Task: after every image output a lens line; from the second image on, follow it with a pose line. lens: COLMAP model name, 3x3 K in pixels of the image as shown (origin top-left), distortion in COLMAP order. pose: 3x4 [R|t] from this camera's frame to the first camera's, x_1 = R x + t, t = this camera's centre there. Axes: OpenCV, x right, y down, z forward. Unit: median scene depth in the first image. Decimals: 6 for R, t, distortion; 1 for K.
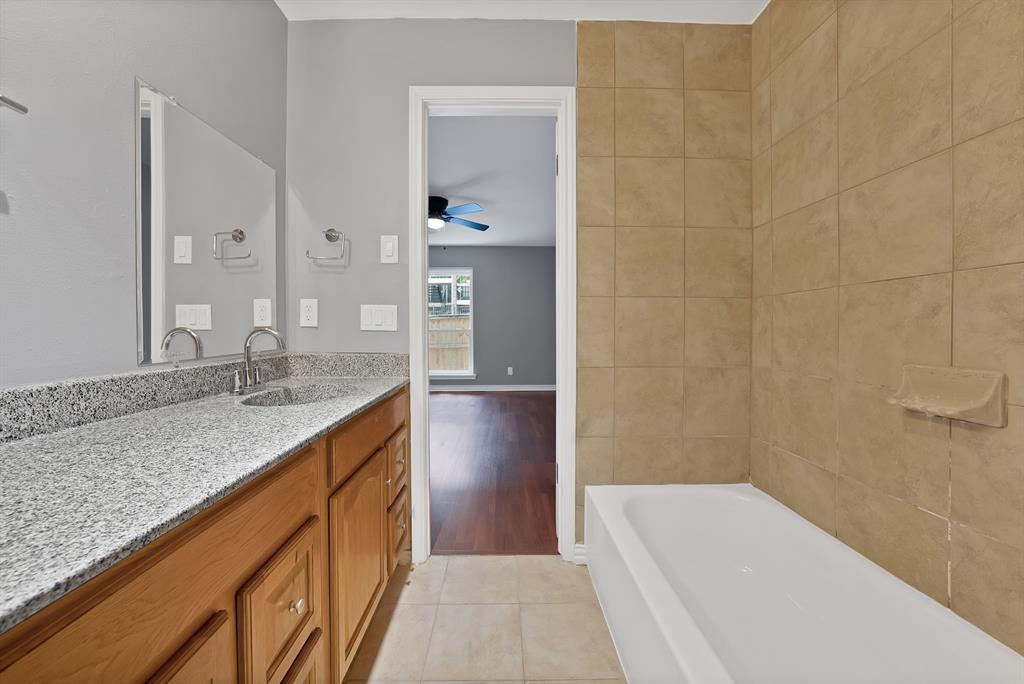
lens RADIAL K [[372.8, 0, 510.9], [0, 372.8, 337.2], [0, 0, 1]] dist [-0.027861, 0.005850]
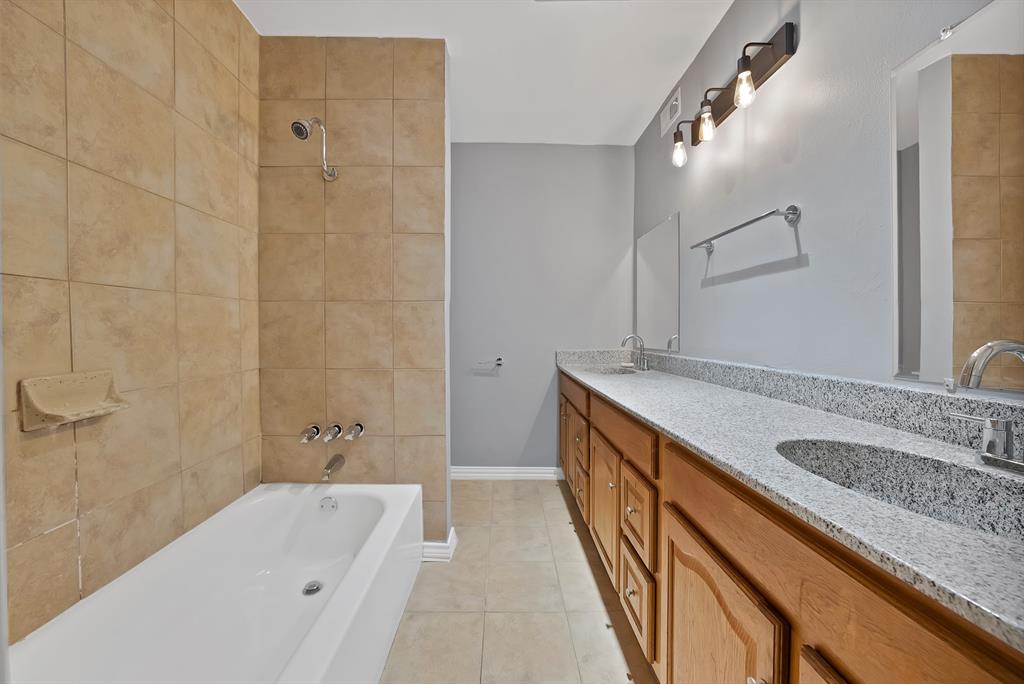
lens RADIAL K [[372.8, 0, 510.9], [0, 372.8, 337.2], [0, 0, 1]] dist [-0.027861, 0.005850]
pose [[-0.999995, -0.002237, -0.002110, -0.046187], [-0.002321, 0.999163, 0.040848, -0.066227], [0.002017, 0.040853, -0.999163, 2.055987]]
